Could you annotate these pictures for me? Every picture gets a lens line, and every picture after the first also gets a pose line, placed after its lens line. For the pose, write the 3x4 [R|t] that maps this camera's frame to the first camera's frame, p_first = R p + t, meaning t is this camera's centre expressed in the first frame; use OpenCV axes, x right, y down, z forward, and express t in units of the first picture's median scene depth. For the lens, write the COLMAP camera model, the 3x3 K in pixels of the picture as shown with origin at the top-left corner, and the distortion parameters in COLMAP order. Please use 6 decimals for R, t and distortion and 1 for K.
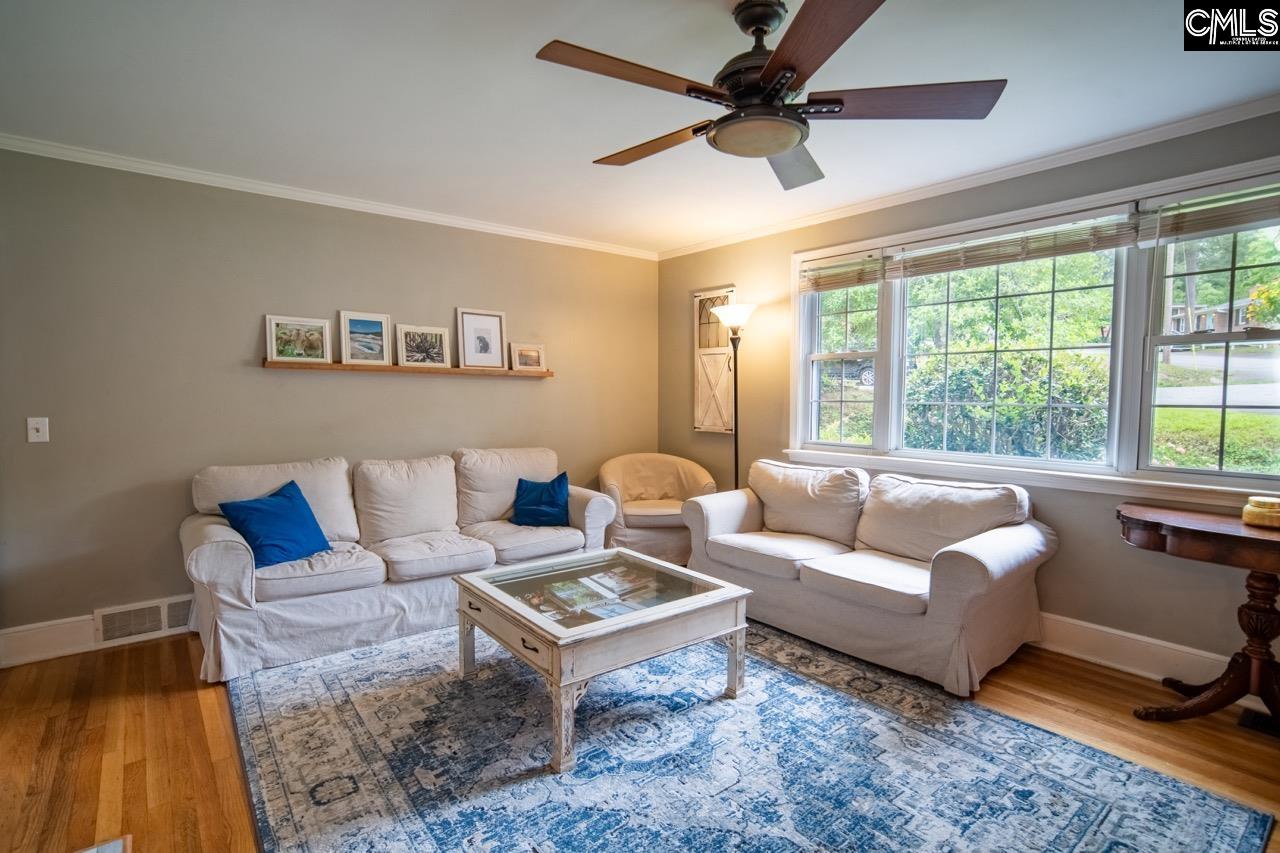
lens RADIAL K [[614.6, 0, 643.6], [0, 614.6, 432.8], [0, 0, 1]] dist [-0.010247, 0.001499]
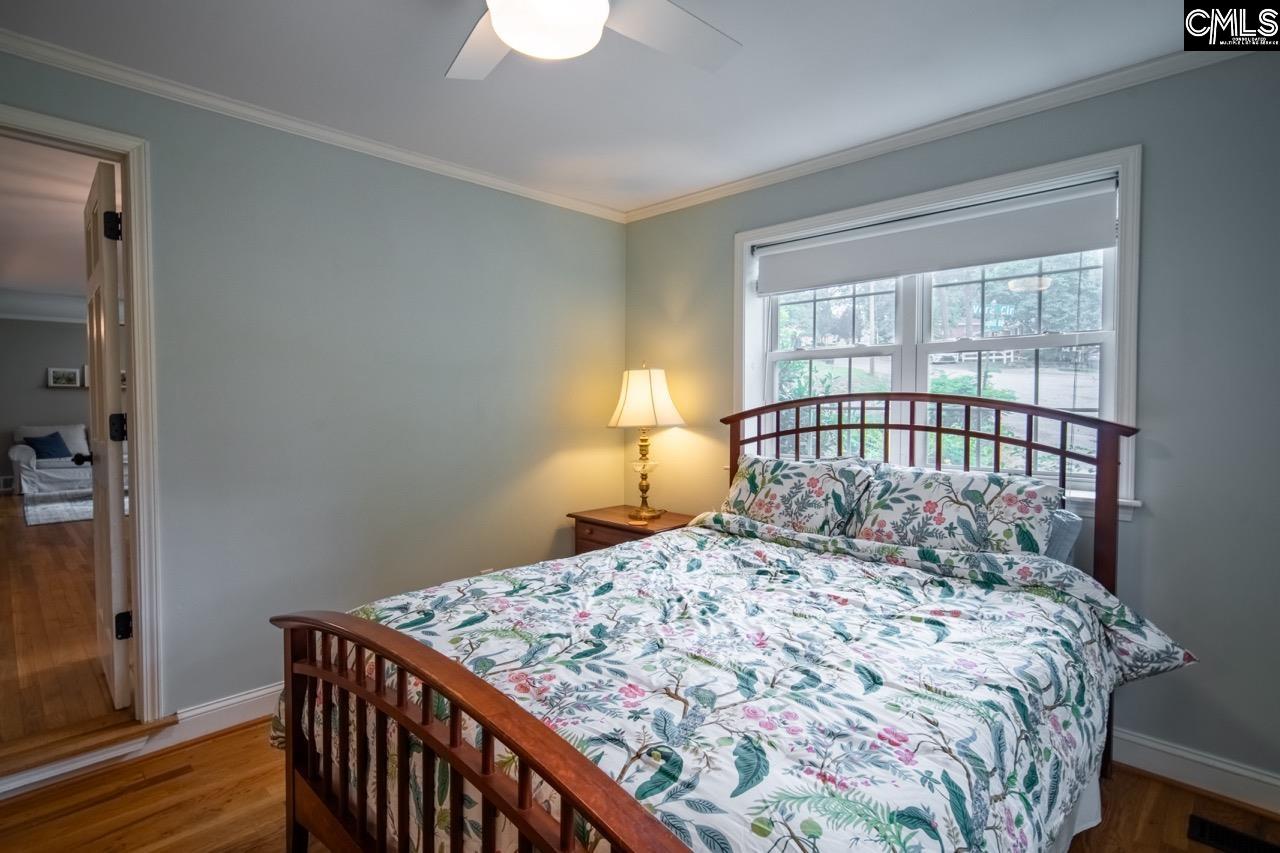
lens RADIAL K [[614.6, 0, 644.2], [0, 614.6, 423.0], [0, 0, 1]] dist [-0.010247, 0.001499]
pose [[0.991847, -0.009427, 0.127082, 1.732006], [0.013095, 0.999521, -0.028058, 0.160923], [-0.126756, 0.029493, 0.991495, -2.082607]]
